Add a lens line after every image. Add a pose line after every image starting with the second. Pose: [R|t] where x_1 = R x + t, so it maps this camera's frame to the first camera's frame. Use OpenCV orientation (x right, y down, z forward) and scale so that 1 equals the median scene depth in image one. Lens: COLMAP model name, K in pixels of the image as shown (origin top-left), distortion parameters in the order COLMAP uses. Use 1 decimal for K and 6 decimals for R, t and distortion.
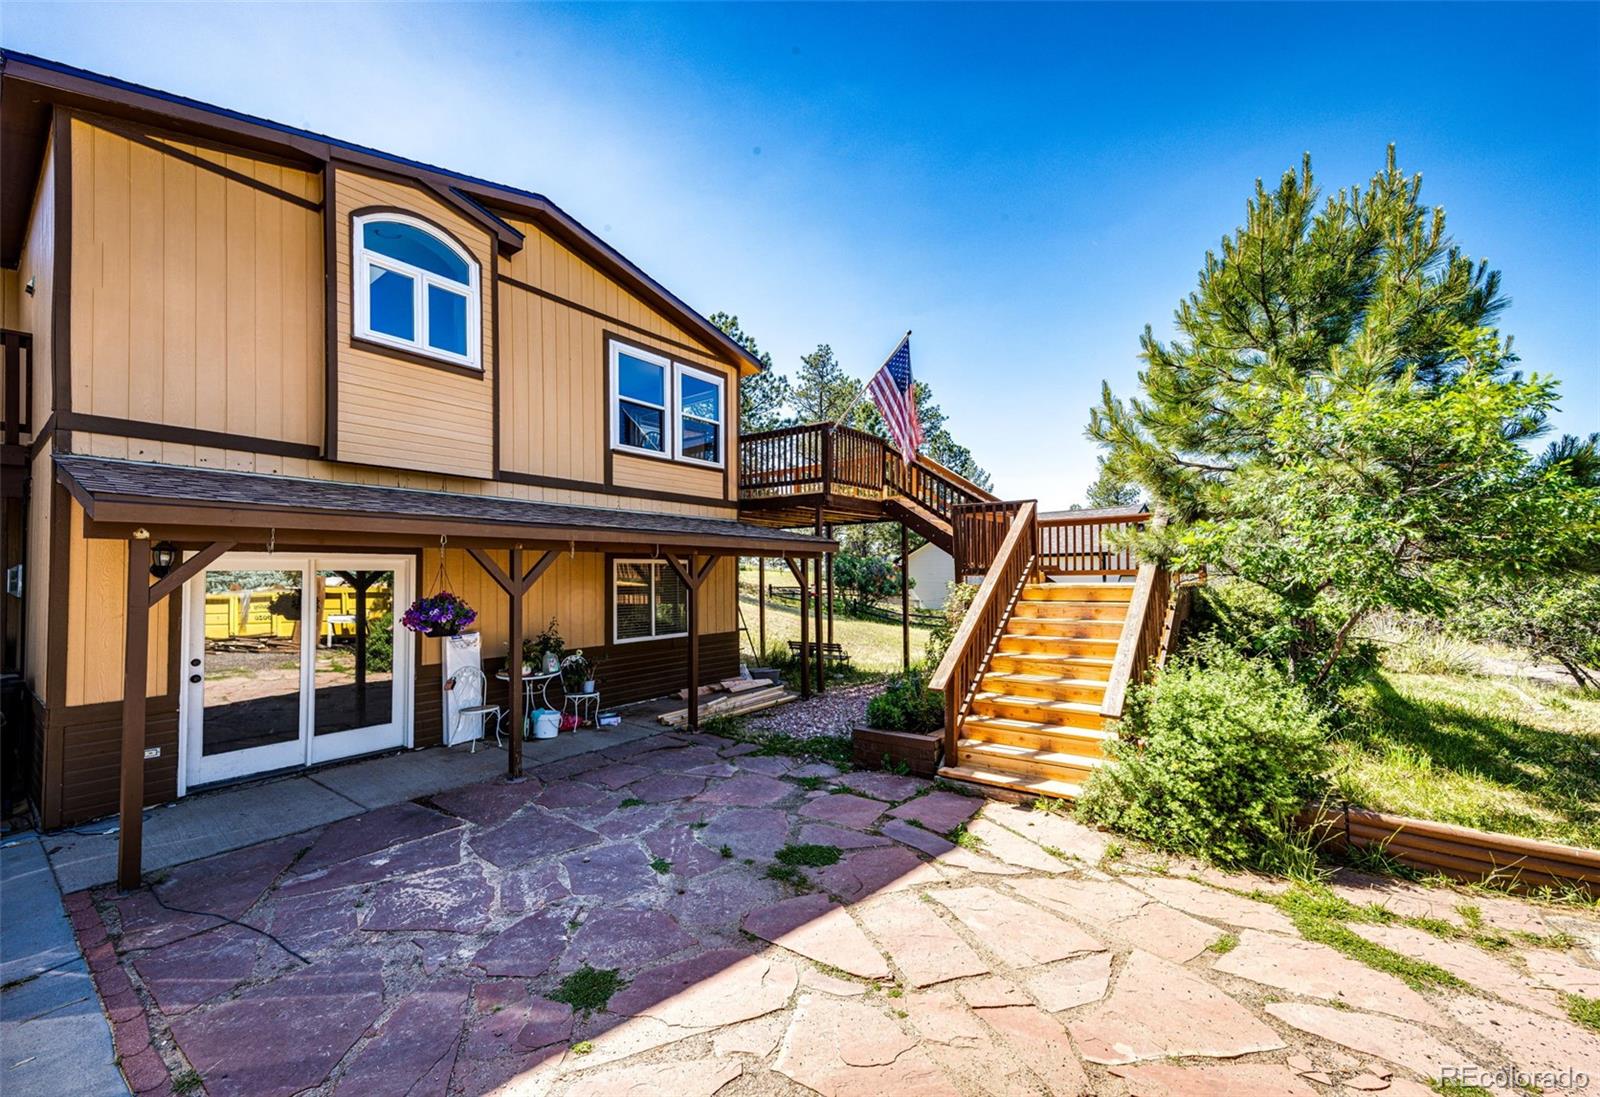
lens RADIAL K [[638.3, 0, 751.3], [0, 638.3, 558.2], [0, 0, 1]] dist [0.037100, 0.000031]
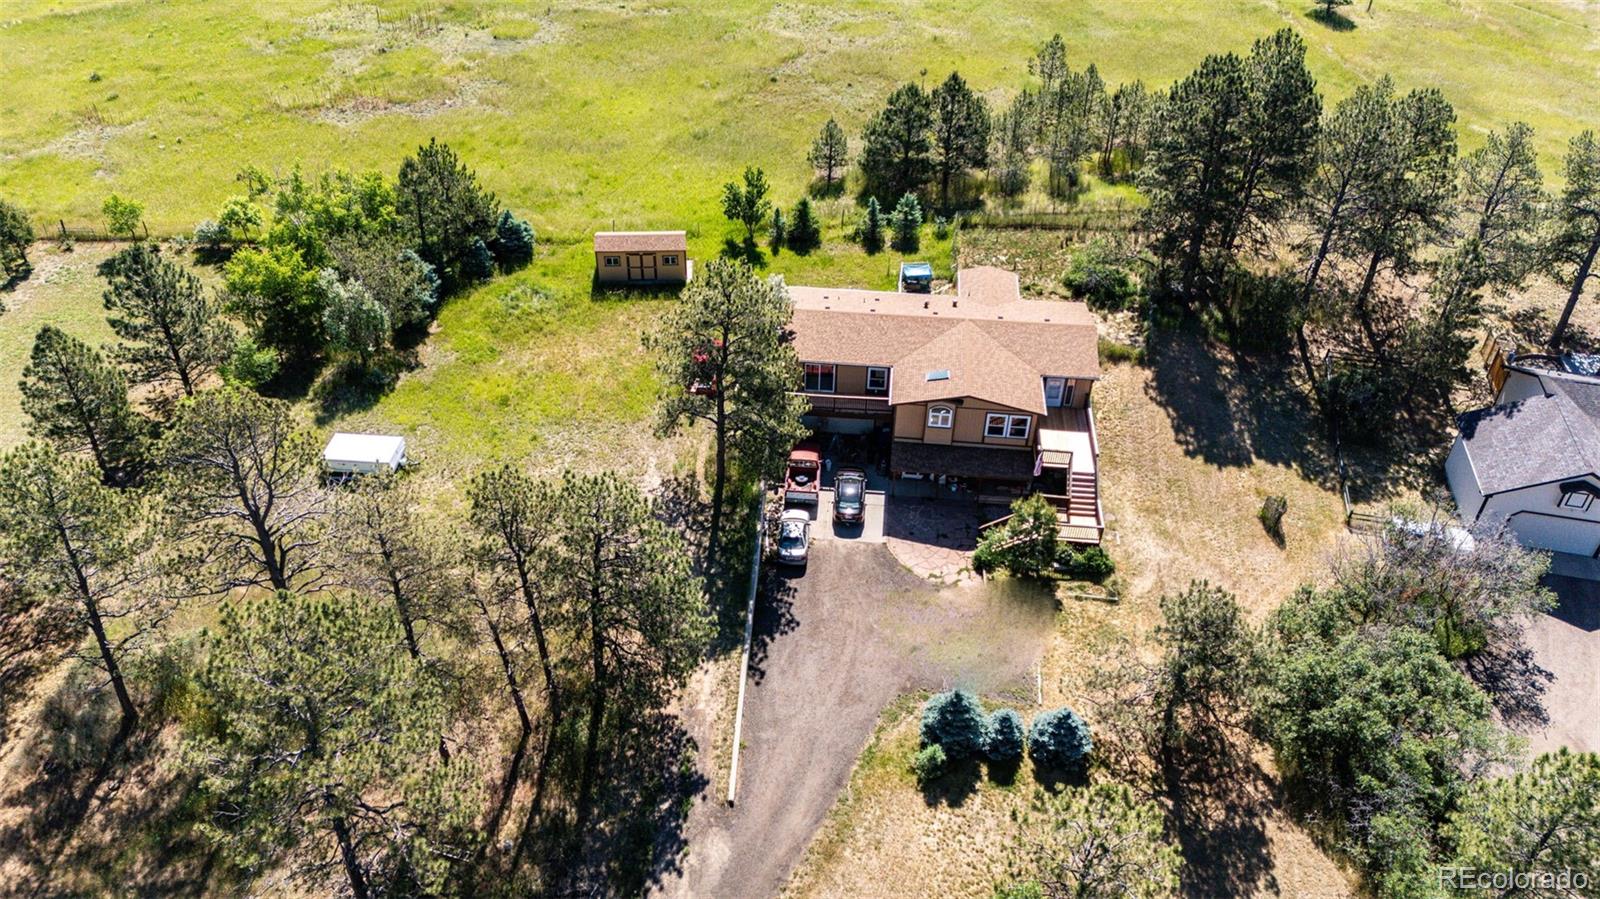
lens RADIAL K [[1124.0, 0, 800.0], [0, 1124.0, 449.5], [0, 0, 1]] dist [0.137149, -0.136981]
pose [[0.555701, 0.520506, -0.648282, 4.362547], [0.007509, 0.776590, 0.629961, -5.285969], [0.831348, -0.354938, 0.427643, -3.507091]]
